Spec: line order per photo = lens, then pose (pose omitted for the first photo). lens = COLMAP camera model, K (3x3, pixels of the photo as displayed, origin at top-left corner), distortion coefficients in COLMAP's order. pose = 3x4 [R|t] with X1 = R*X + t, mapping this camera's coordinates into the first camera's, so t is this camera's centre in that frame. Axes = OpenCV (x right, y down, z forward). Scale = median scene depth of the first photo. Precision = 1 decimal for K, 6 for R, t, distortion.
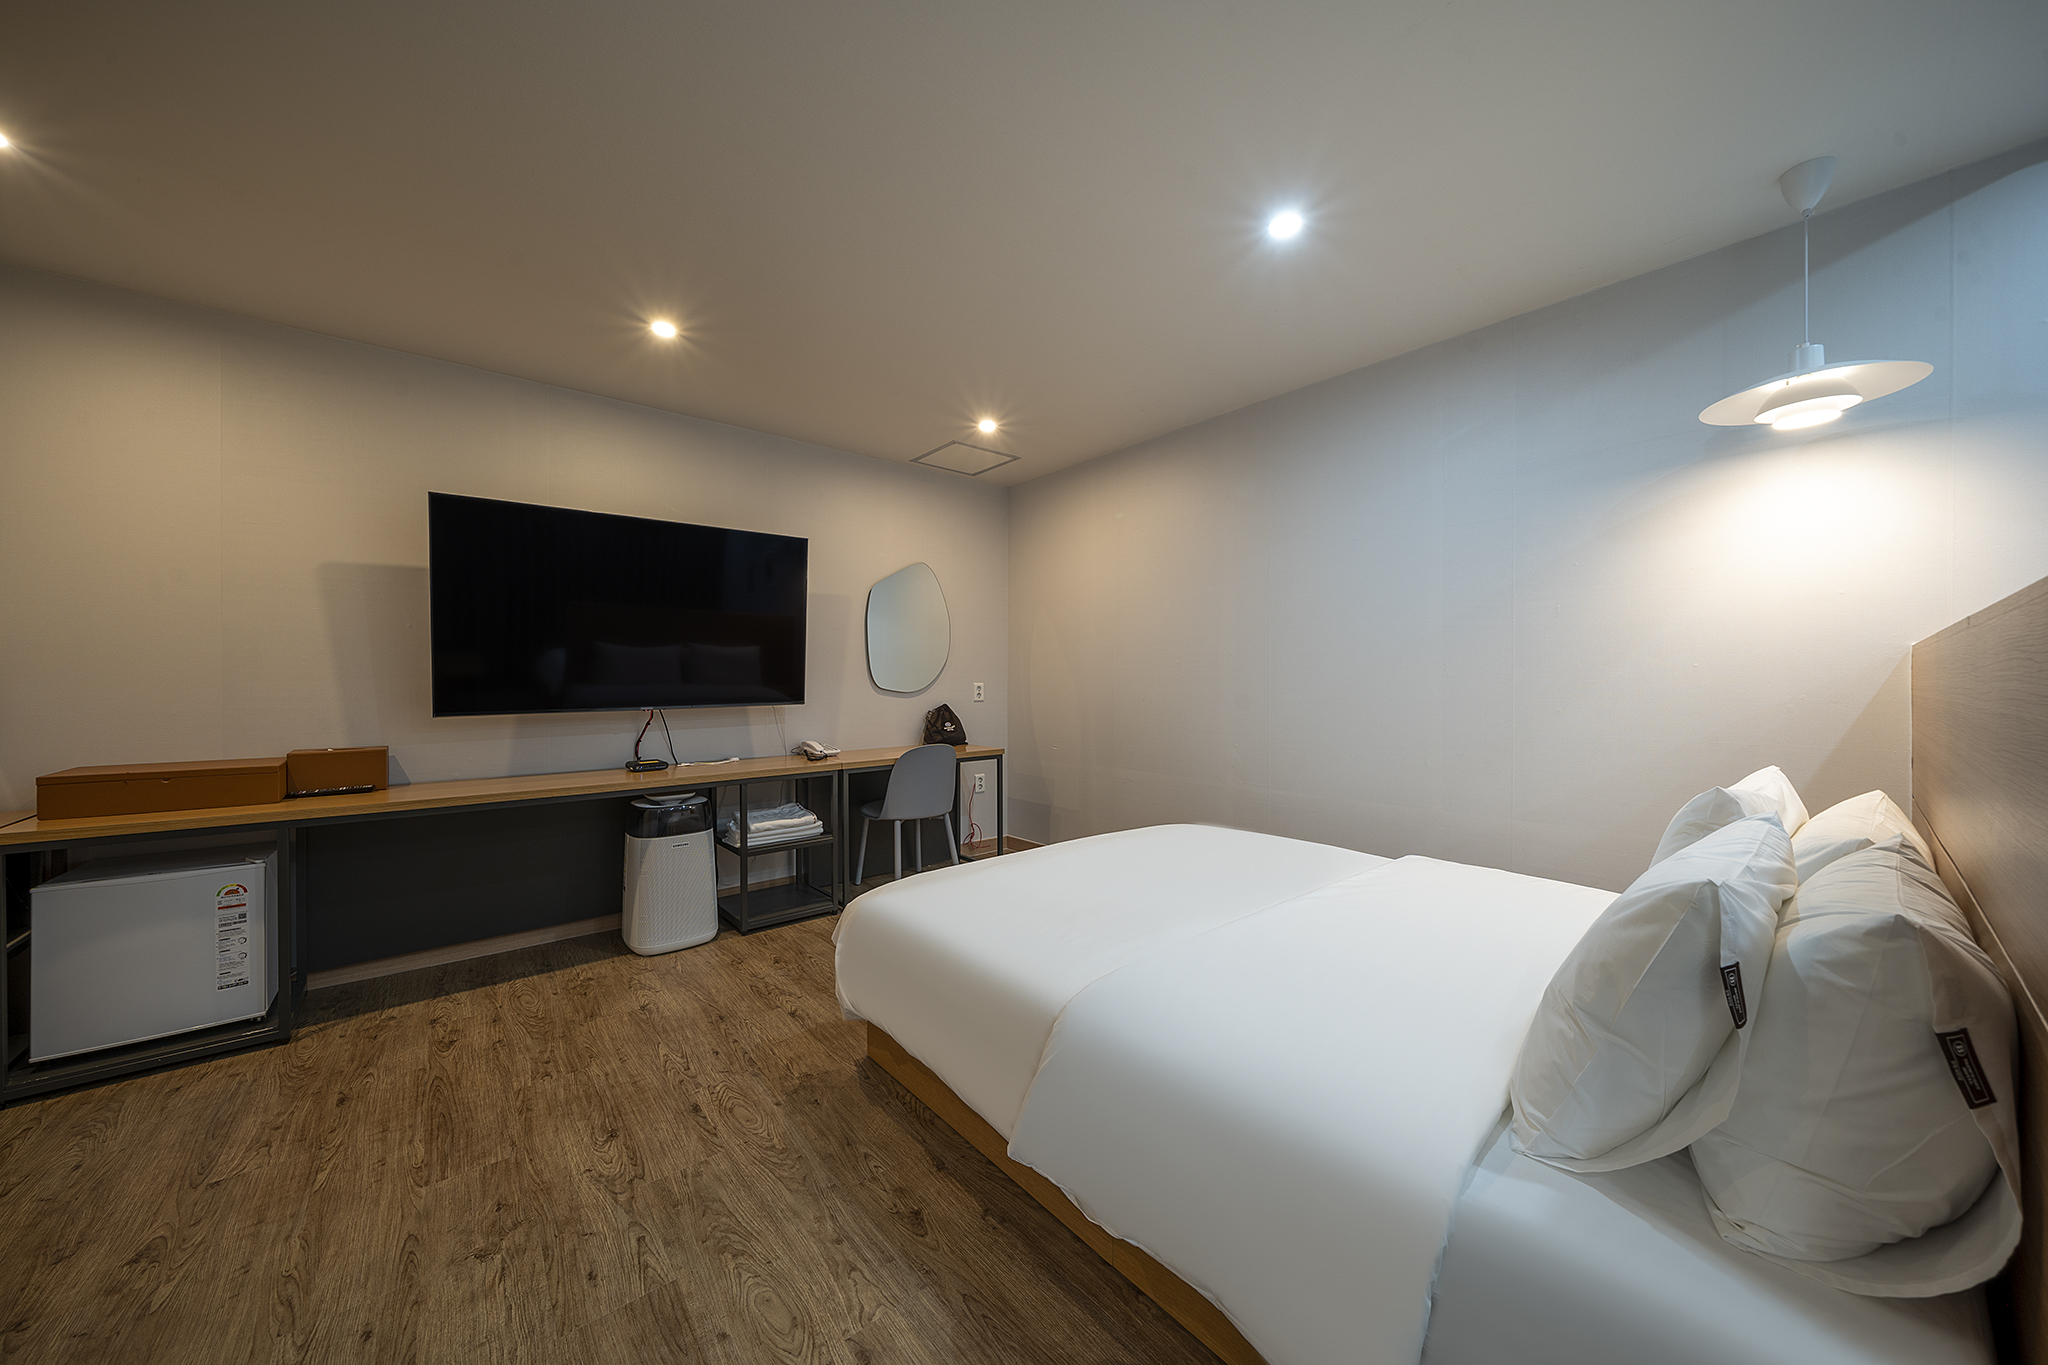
lens RADIAL K [[714.3, 0, 1024.0], [0, 714.3, 682.5], [0, 0, 1]] dist [-0.000573, 0.000028]
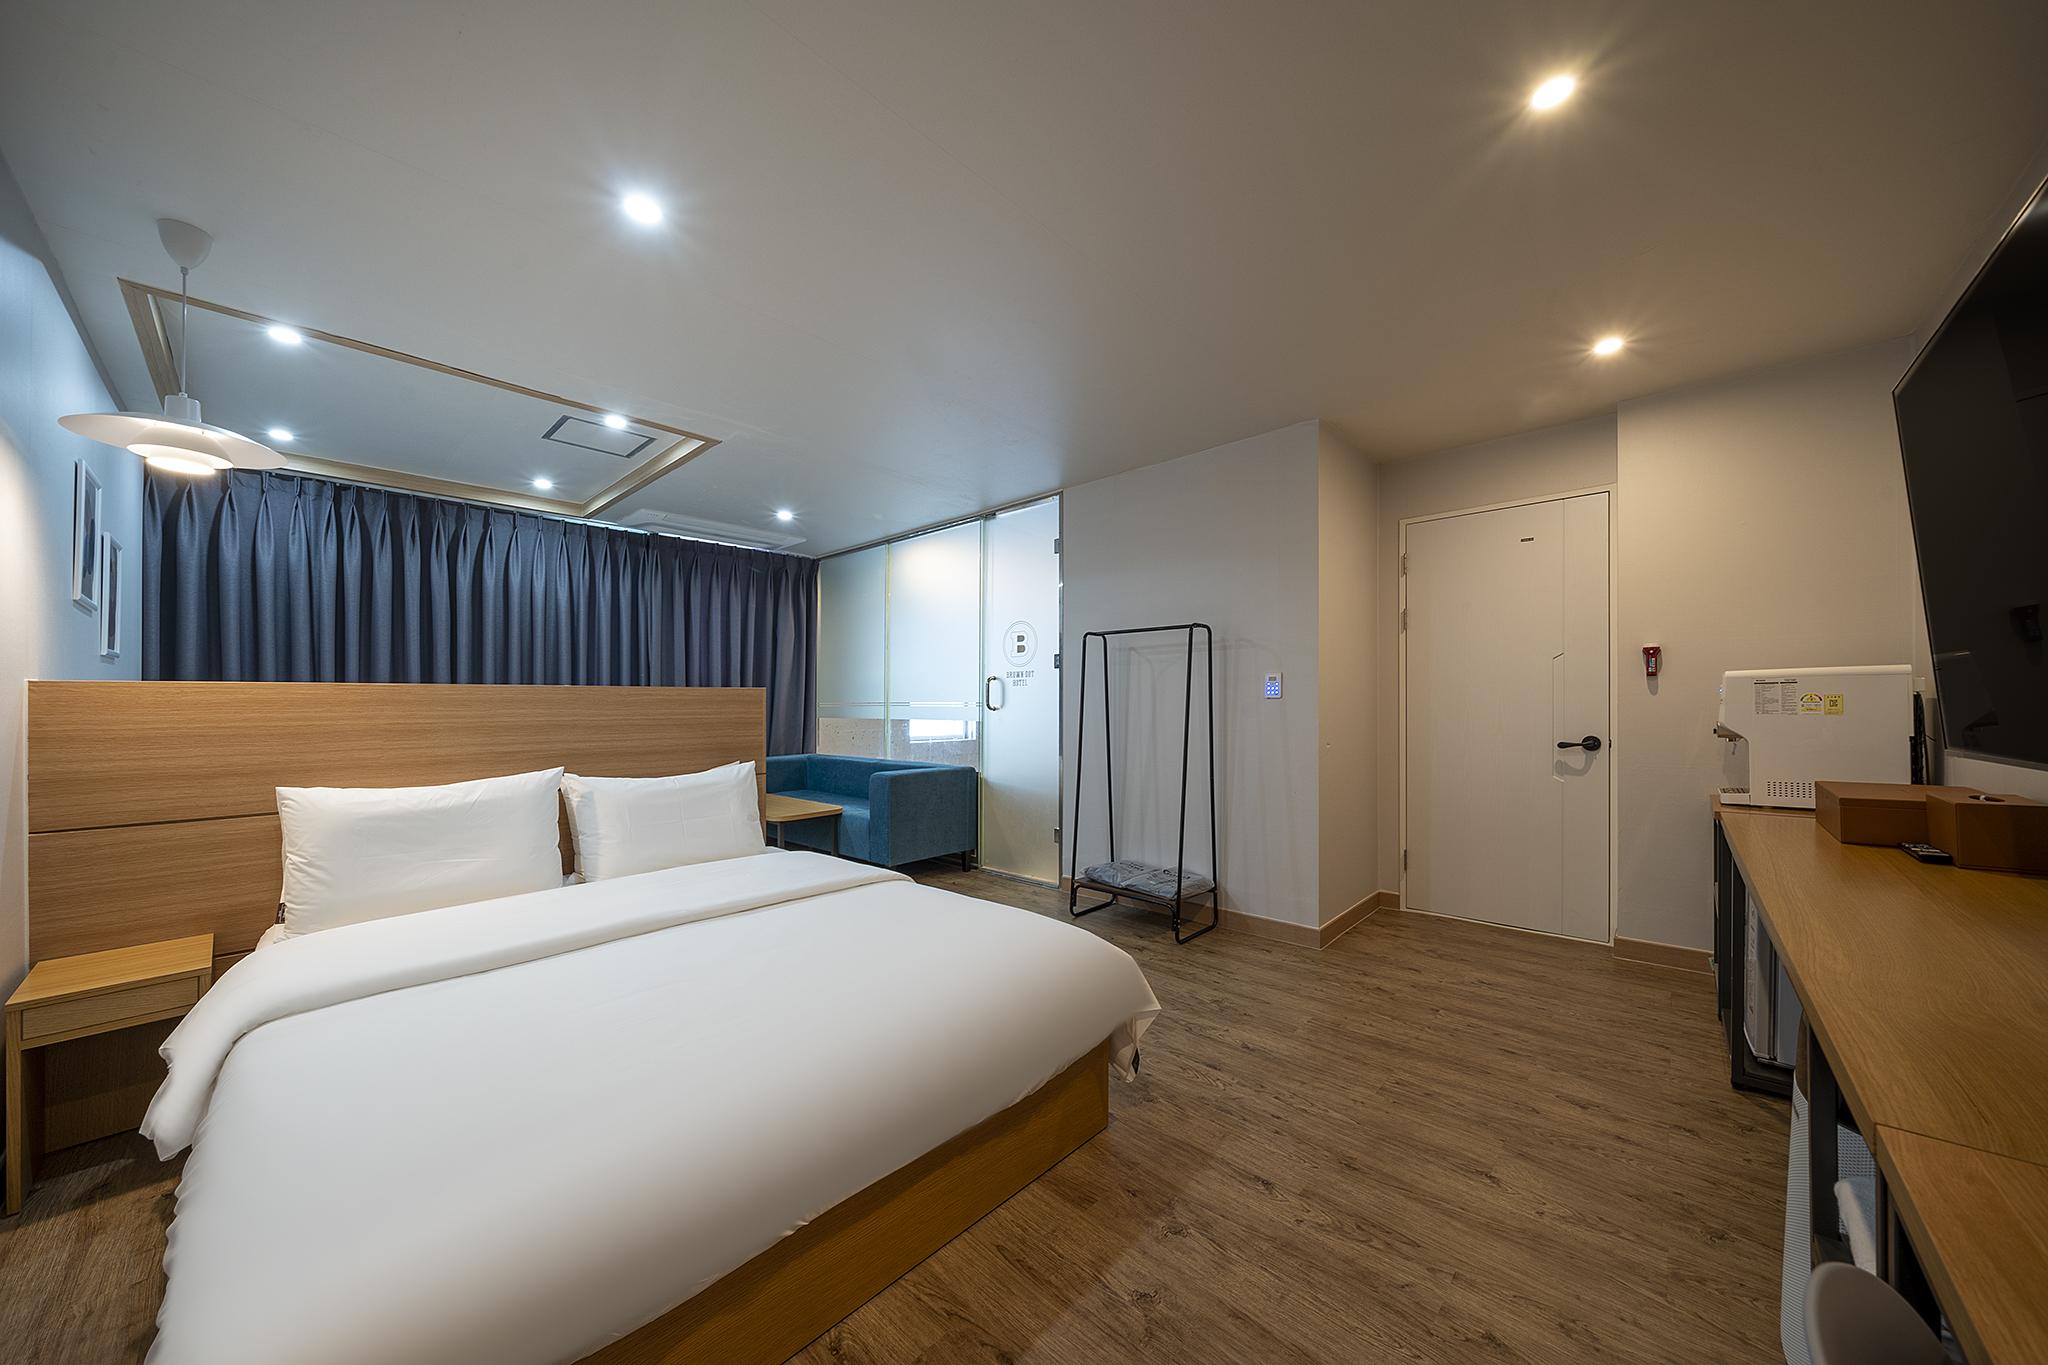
lens RADIAL K [[681.7, 0, 990.6], [0, 681.7, 682.5], [0, 0, 1]] dist [-0.031659, -0.000001]
pose [[-0.996760, 0.003497, -0.080363, -0.012314], [0.005332, 0.999730, -0.022628, -0.005864], [0.080262, -0.022983, -0.996509, 1.945981]]
